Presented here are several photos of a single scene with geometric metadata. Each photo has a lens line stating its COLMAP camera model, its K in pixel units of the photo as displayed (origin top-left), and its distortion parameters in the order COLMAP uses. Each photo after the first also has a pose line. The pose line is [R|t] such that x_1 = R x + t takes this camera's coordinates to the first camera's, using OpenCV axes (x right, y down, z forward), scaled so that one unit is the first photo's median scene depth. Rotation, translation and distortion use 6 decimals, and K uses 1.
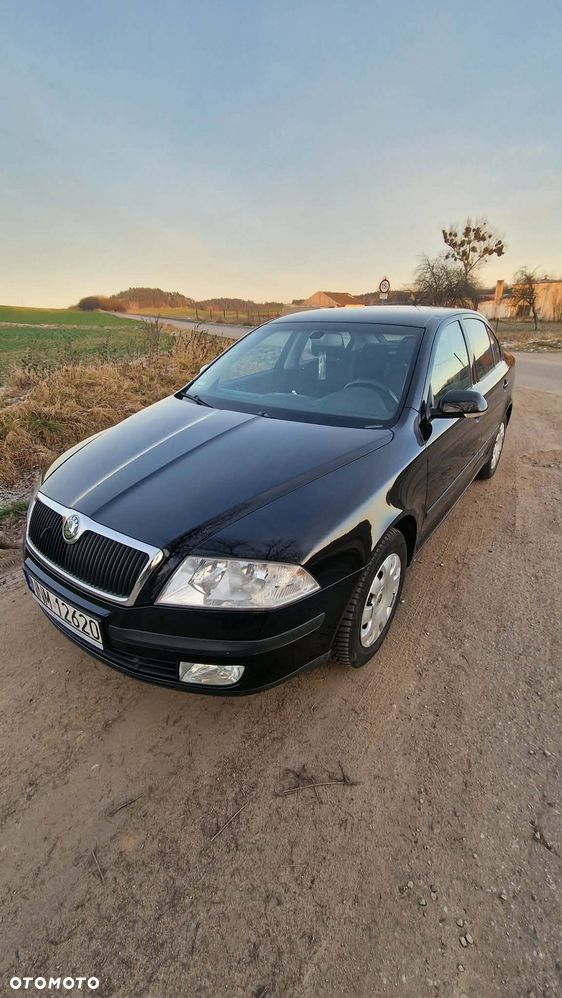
lens RADIAL K [[406.1, 0, 281.2], [0, 406.1, 495.7], [0, 0, 1]] dist [0.000298, -0.002117]
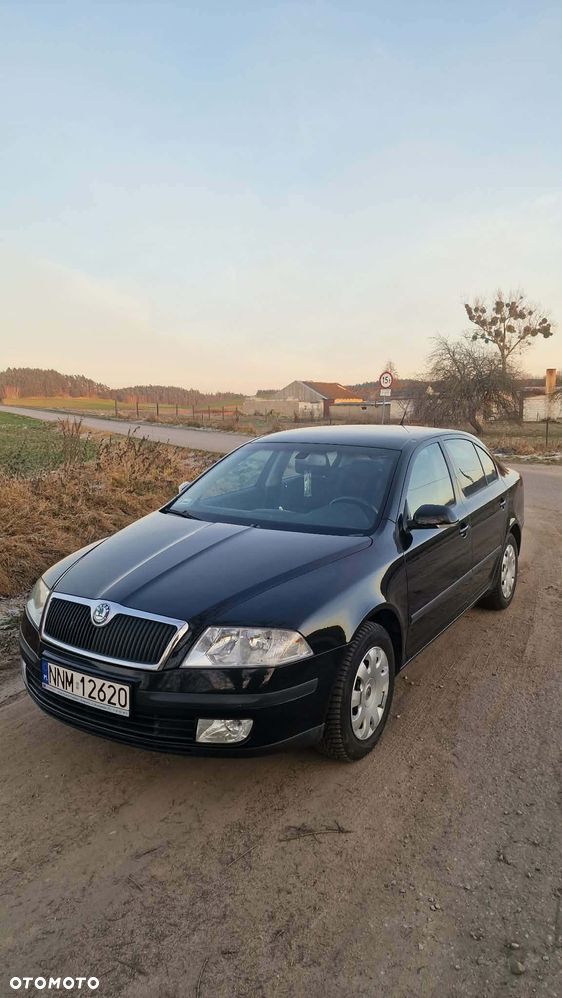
lens RADIAL K [[715.2, 0, 278.3], [0, 715.2, 500.3], [0, 0, 1]] dist [0.058685, 0.002026]
pose [[0.998014, 0.003010, 0.062917, -0.115135], [0.014782, 0.959768, -0.280404, 0.297864], [-0.061230, 0.280778, 0.957818, -0.936909]]
